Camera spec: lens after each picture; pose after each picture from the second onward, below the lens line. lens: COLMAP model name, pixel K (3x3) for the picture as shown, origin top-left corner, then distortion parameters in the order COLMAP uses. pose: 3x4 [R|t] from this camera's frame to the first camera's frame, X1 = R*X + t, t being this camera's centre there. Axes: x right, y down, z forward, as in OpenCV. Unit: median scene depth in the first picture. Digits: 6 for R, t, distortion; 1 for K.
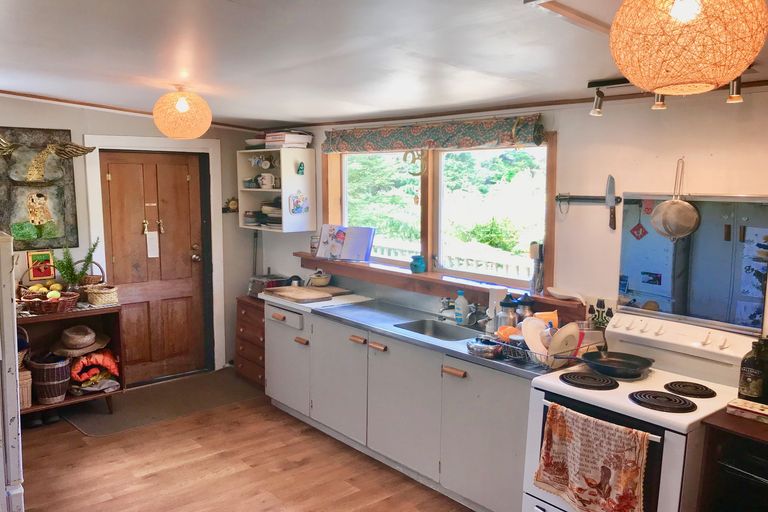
lens RADIAL K [[625.7, 0, 384.0], [0, 625.7, 256.0], [0, 0, 1]] dist [0.033370, -0.000216]
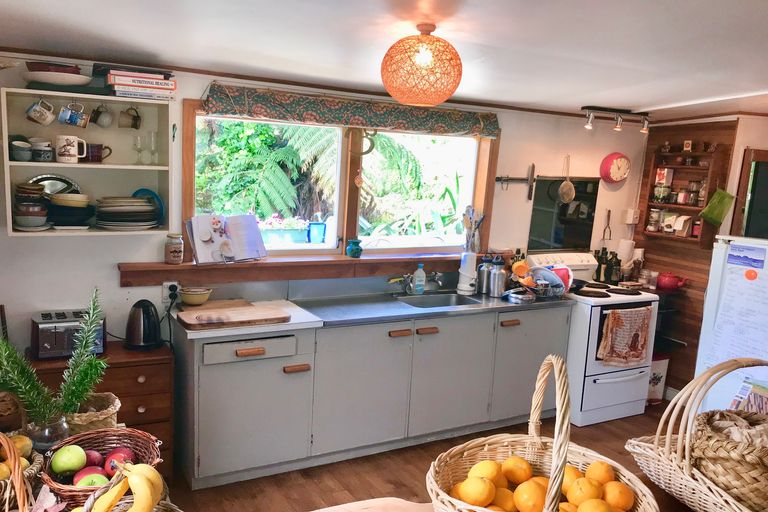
lens RADIAL K [[663.6, 0, 383.7], [0, 663.6, 269.5], [0, 0, 1]] dist [0.004617, -0.000501]
pose [[0.186516, -0.160952, 0.969178, -1.157019], [0.070309, 0.986146, 0.150239, -0.130134], [-0.979933, 0.040120, 0.195248, 0.960144]]
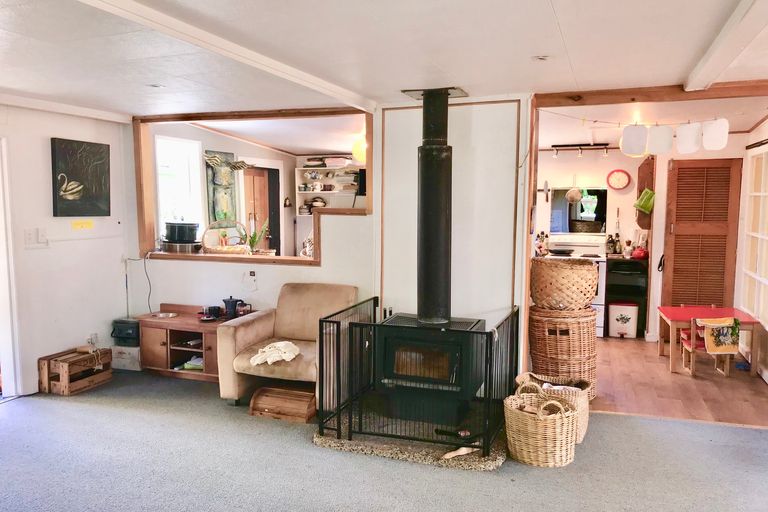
lens RADIAL K [[625.7, 0, 384.0], [0, 625.7, 256.0], [0, 0, 1]] dist [0.033370, -0.000216]
pose [[0.867608, -0.054539, 0.494250, -1.345215], [0.068955, 0.997559, -0.010968, 0.143471], [-0.492445, 0.043597, 0.869251, -0.786438]]
